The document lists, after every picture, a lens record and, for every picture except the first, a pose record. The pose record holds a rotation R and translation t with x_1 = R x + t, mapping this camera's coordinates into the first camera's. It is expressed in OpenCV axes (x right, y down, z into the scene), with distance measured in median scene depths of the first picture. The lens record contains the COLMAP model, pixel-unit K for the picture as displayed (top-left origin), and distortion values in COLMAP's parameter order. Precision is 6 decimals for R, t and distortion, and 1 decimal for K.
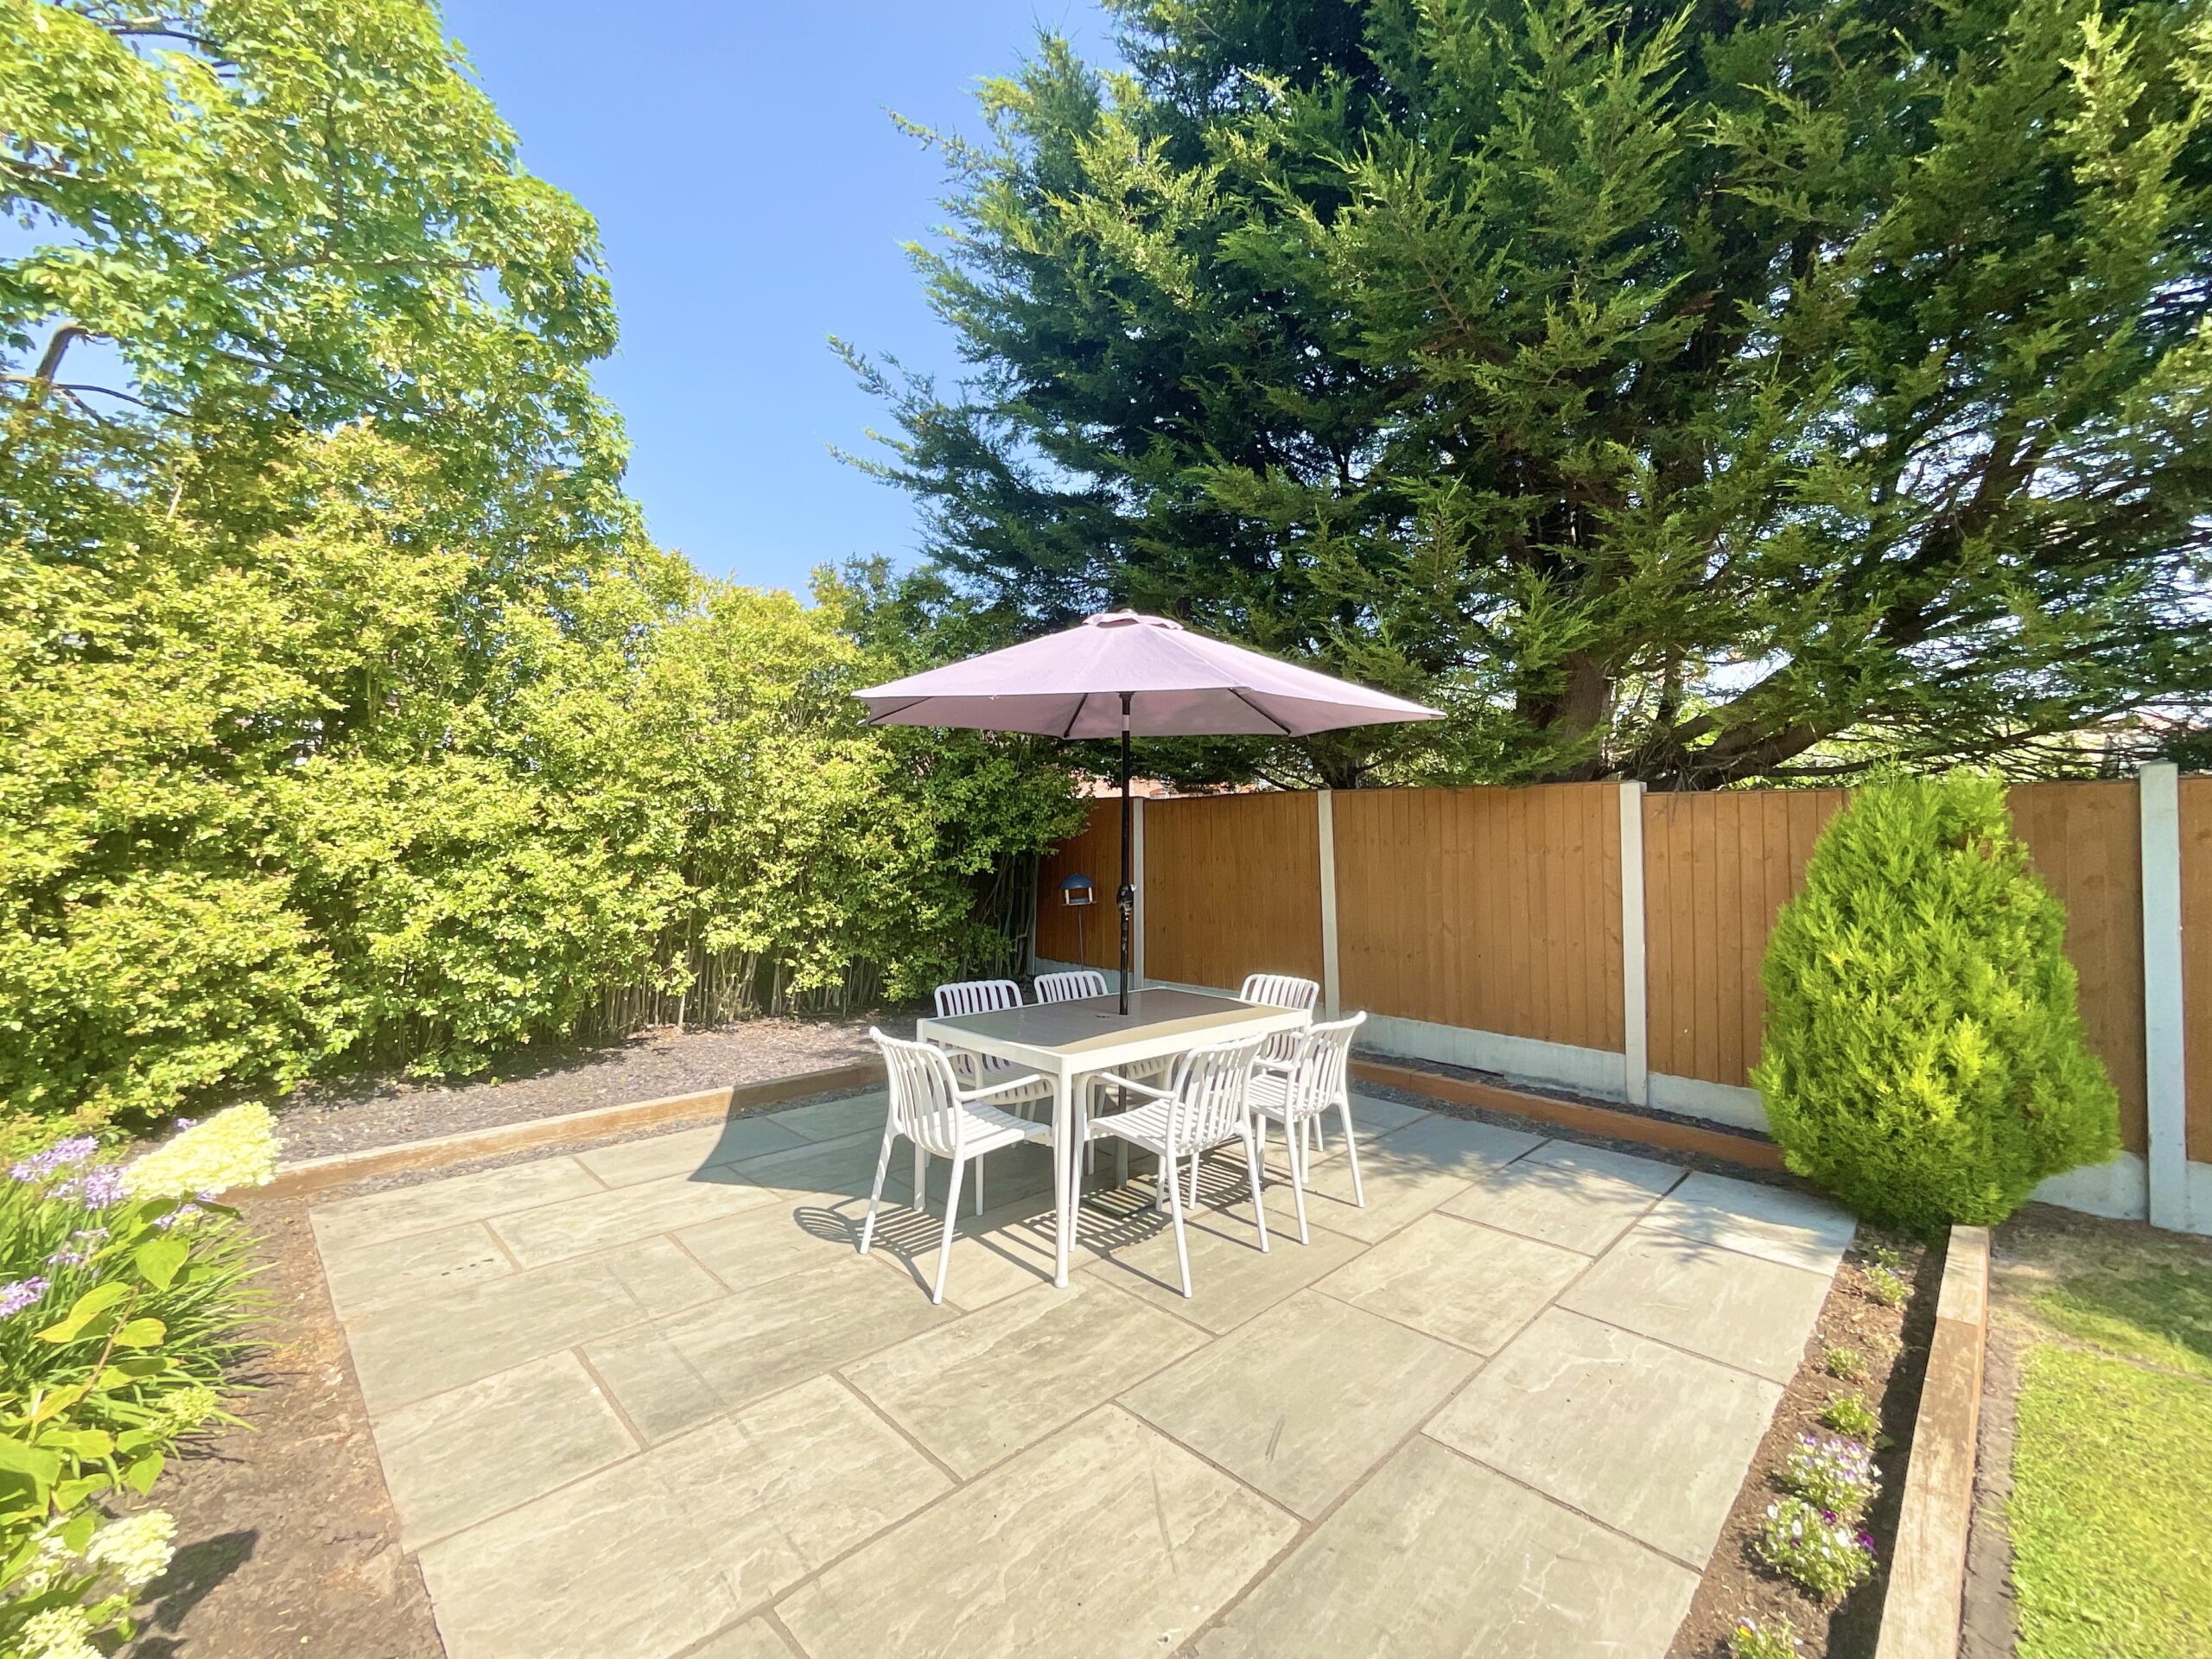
lens RADIAL K [[901.5, 0, 1106.0], [0, 901.5, 829.5], [0, 0, 1]] dist [0.000025, 0.000634]
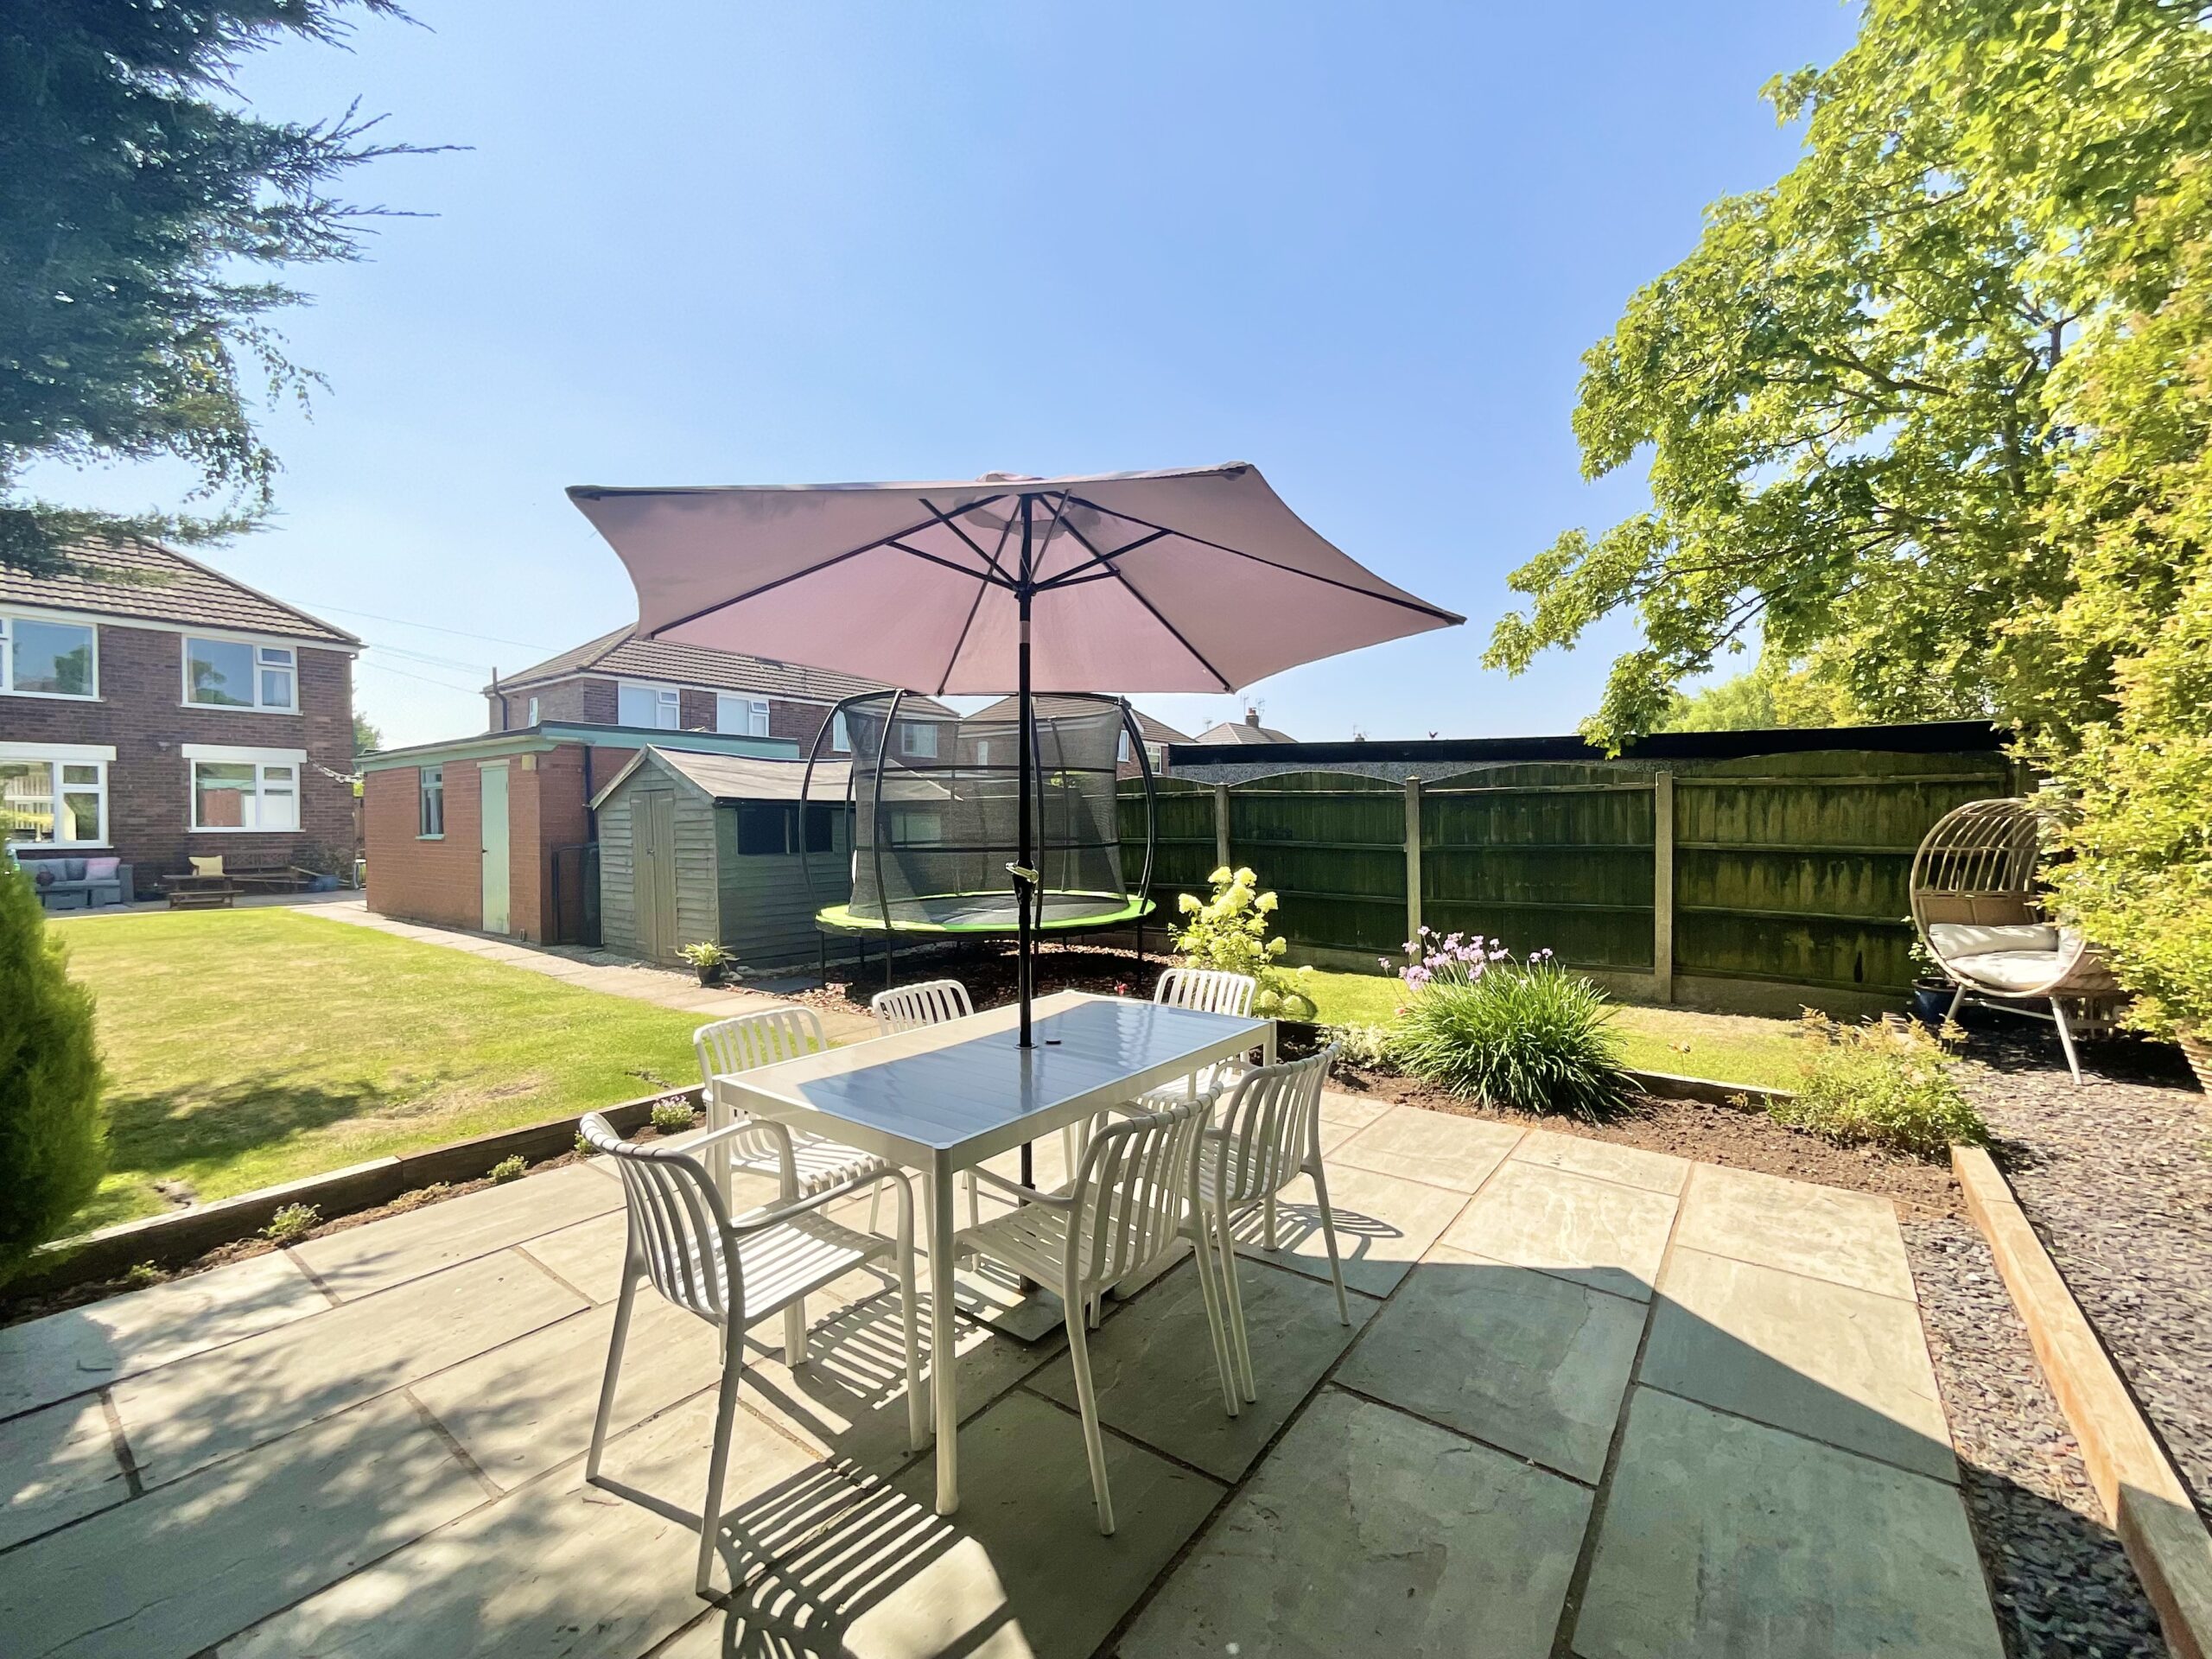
lens RADIAL K [[887.0, 0, 1128.3], [0, 887.0, 833.9], [0, 0, 1]] dist [0.020944, -0.013936]
pose [[-0.987513, -0.005788, -0.157431, 0.038845], [-0.004195, 0.999937, -0.010447, 0.043887], [0.157482, -0.009656, -0.987475, 1.484277]]
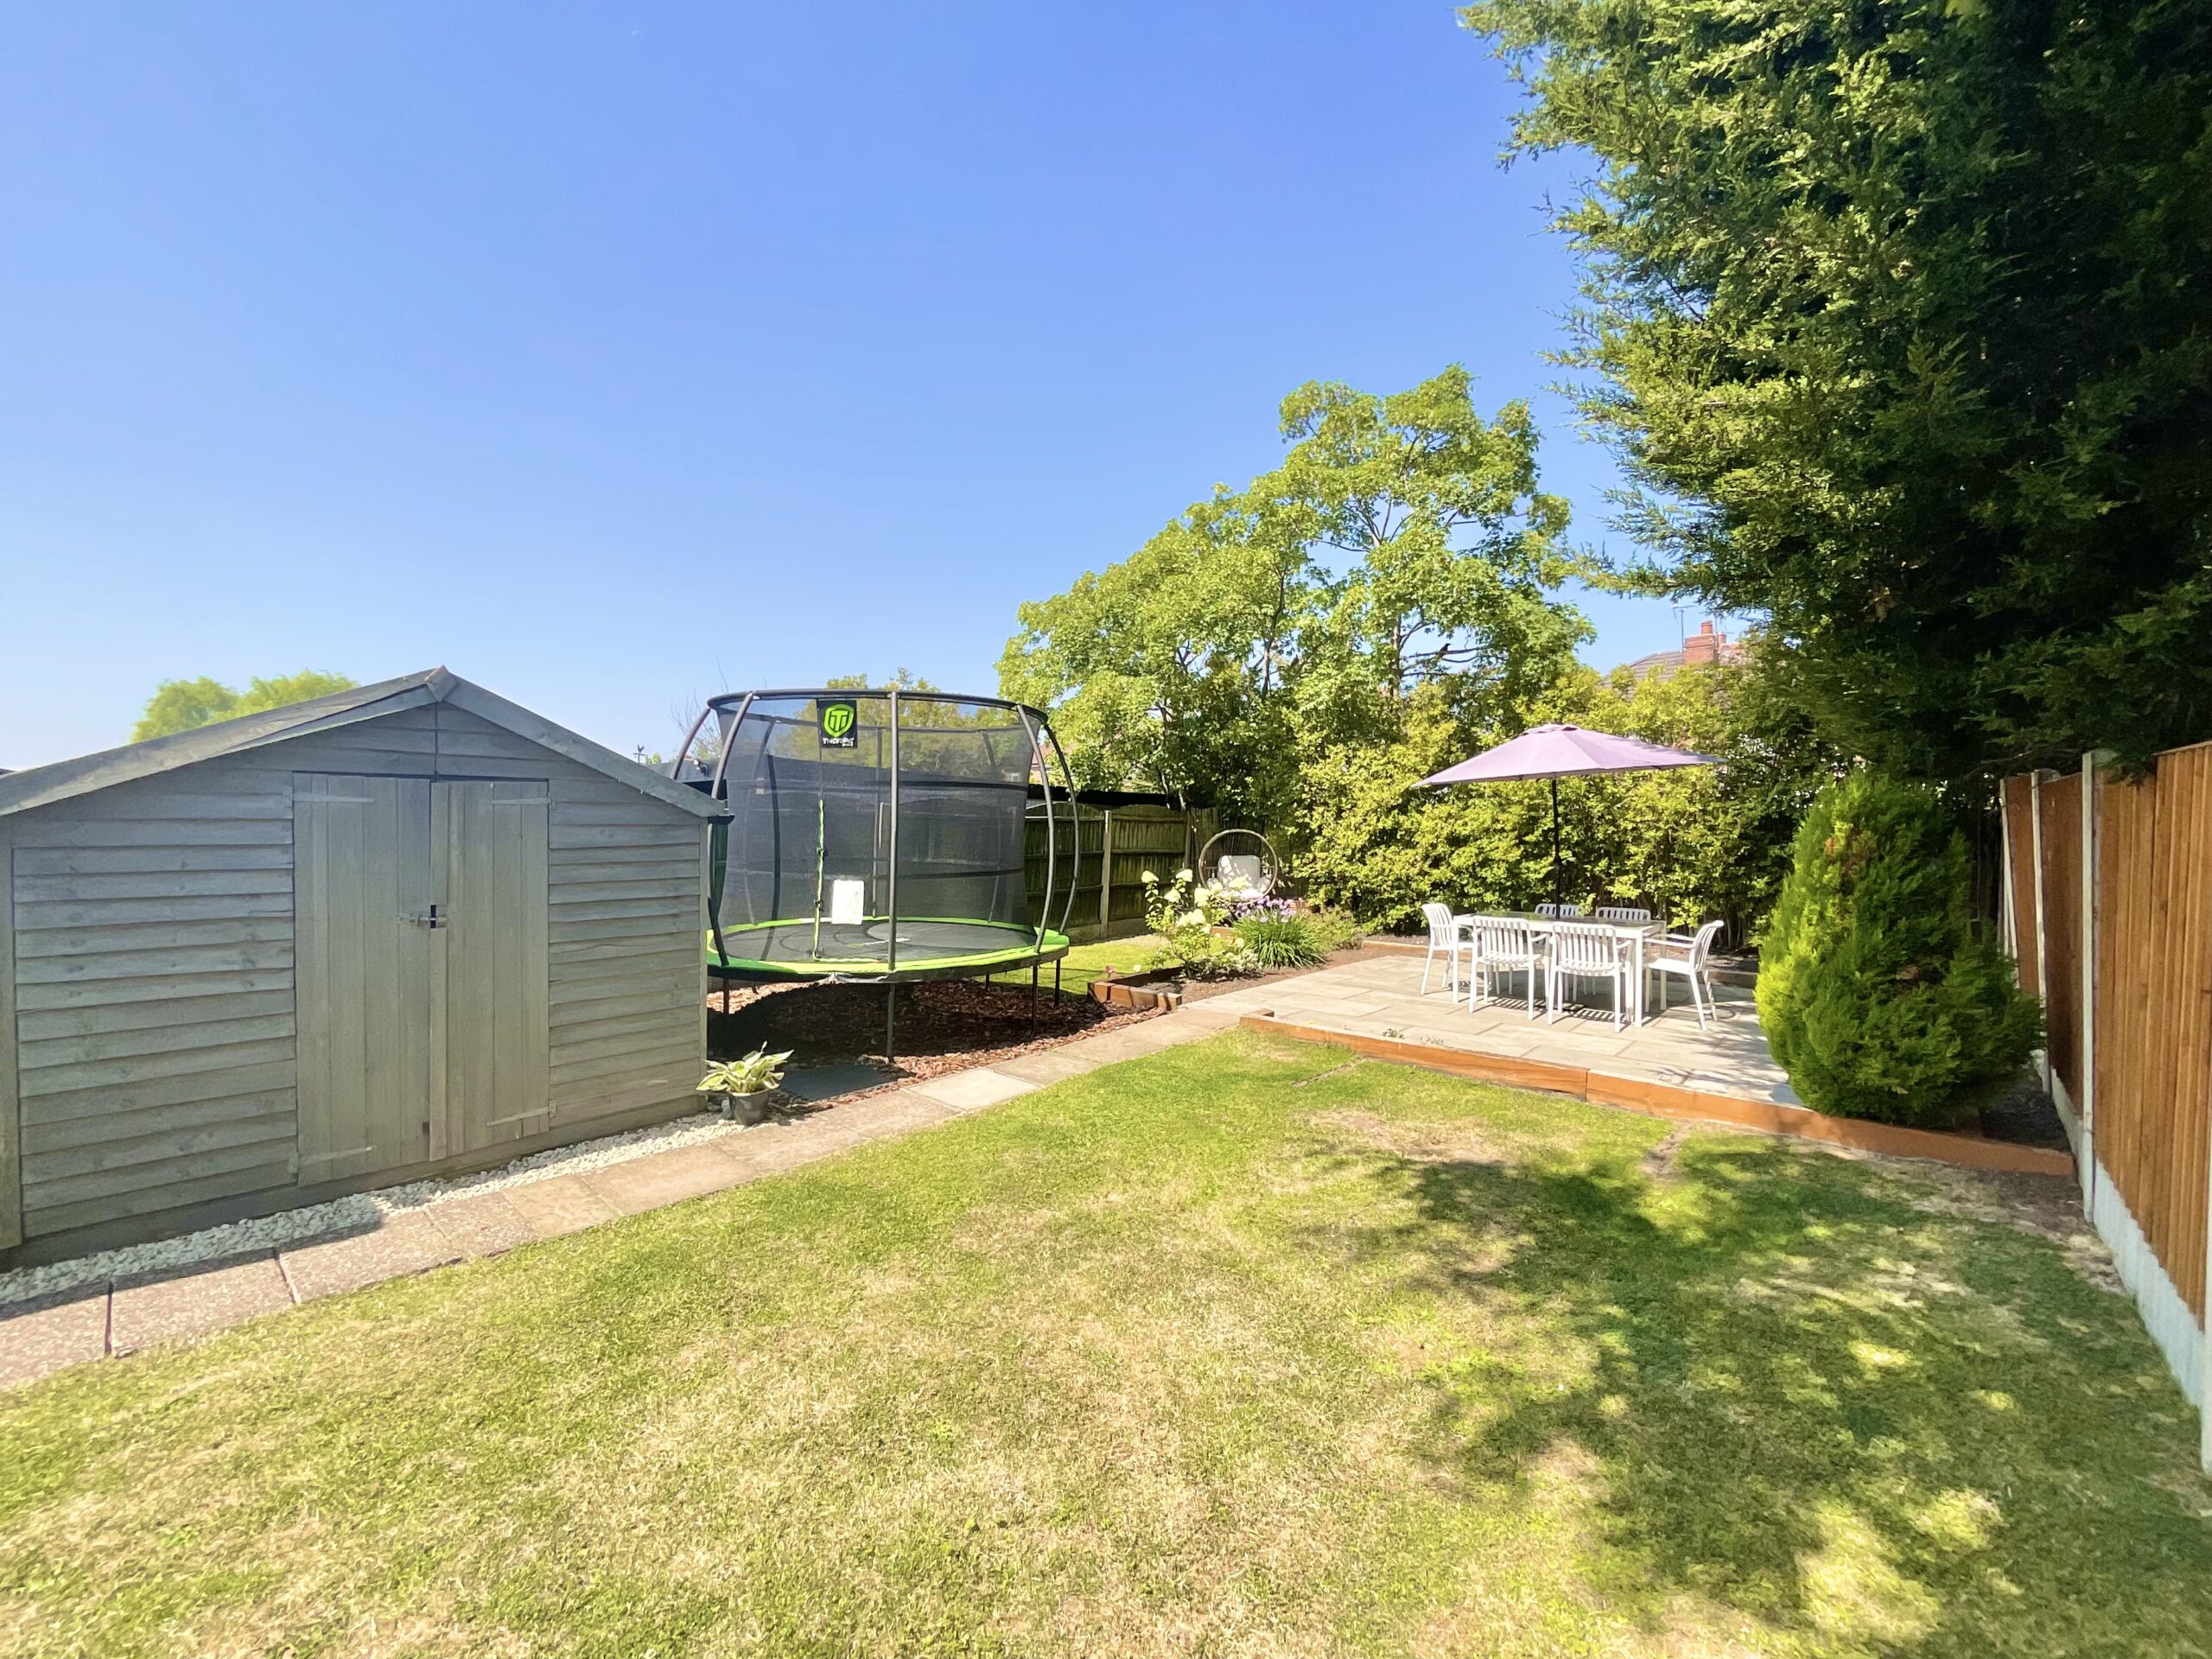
lens RADIAL K [[901.5, 0, 1106.0], [0, 901.5, 829.5], [0, 0, 1]] dist [0.000025, 0.000634]
pose [[0.066620, -0.009936, -0.997729, 1.786463], [0.018916, 0.999783, -0.008693, 0.000535], [0.997599, -0.018294, 0.066794, -0.144141]]
